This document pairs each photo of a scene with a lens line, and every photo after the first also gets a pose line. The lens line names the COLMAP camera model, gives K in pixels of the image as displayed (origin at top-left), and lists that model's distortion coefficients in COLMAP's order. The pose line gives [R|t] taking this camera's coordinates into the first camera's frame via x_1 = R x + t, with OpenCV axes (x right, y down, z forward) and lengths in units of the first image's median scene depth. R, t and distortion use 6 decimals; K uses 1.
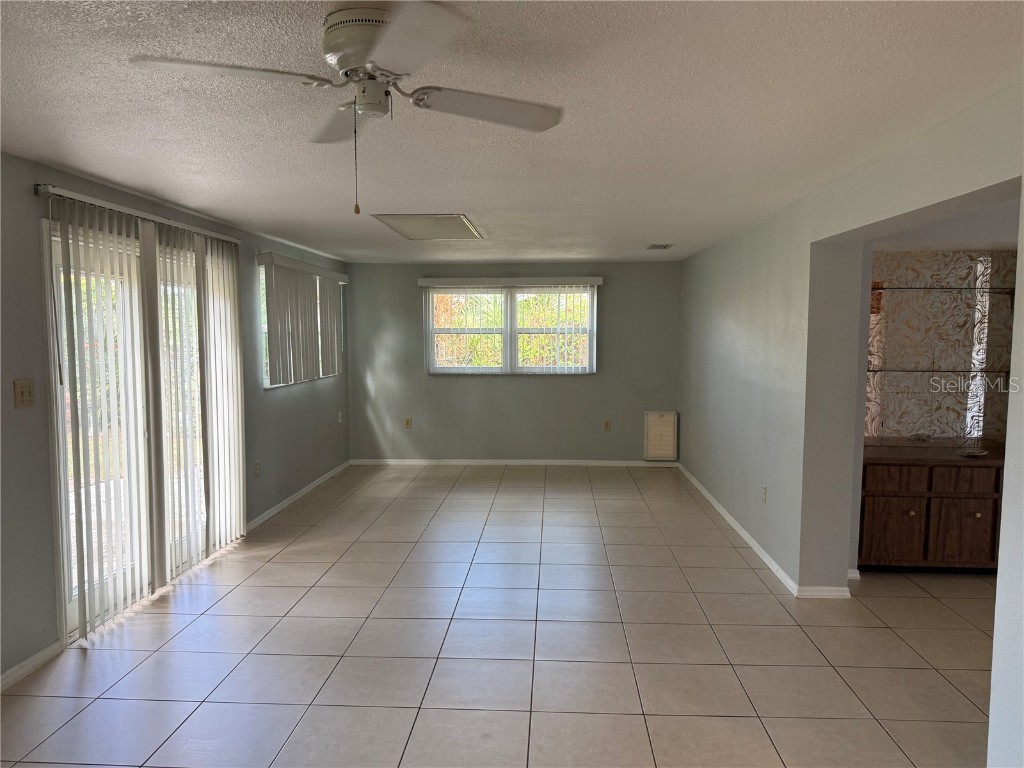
lens RADIAL K [[709.0, 0, 511.4], [0, 709.0, 388.3], [0, 0, 1]] dist [0.039648, -0.060641]
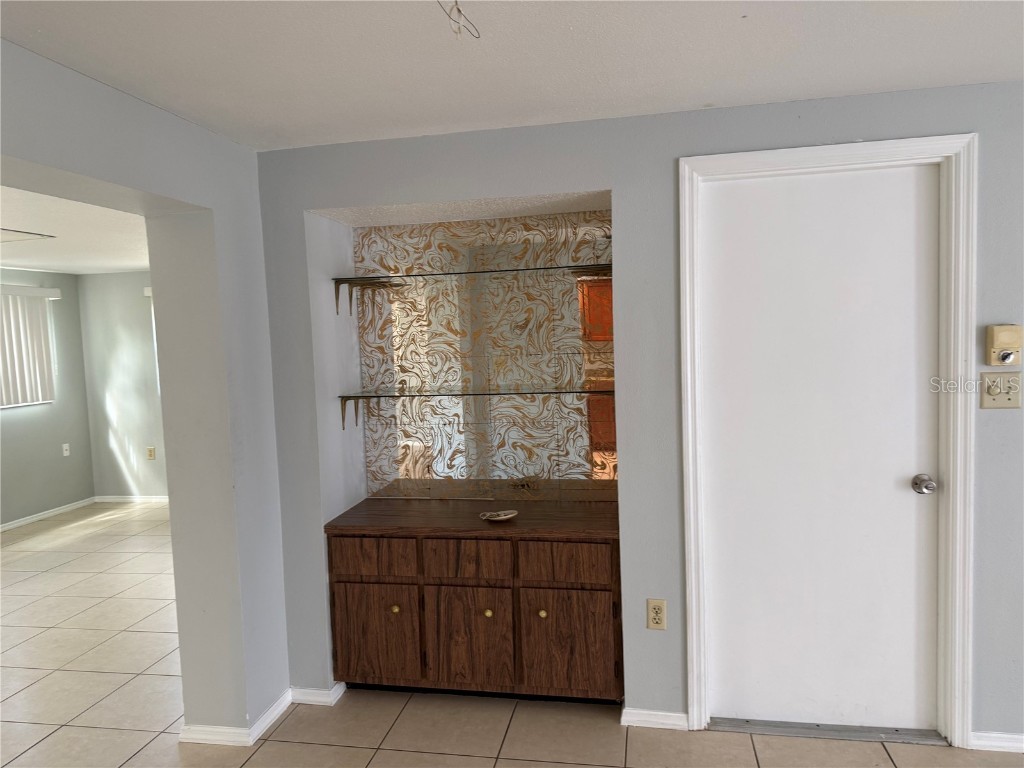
lens RADIAL K [[709.0, 0, 519.4], [0, 709.0, 366.4], [0, 0, 1]] dist [0.039648, -0.060641]
pose [[0.992431, -0.033475, -0.118152, 0.747467], [0.029540, 0.998954, -0.034899, -0.025510], [0.119197, 0.031144, 0.992382, 0.334351]]
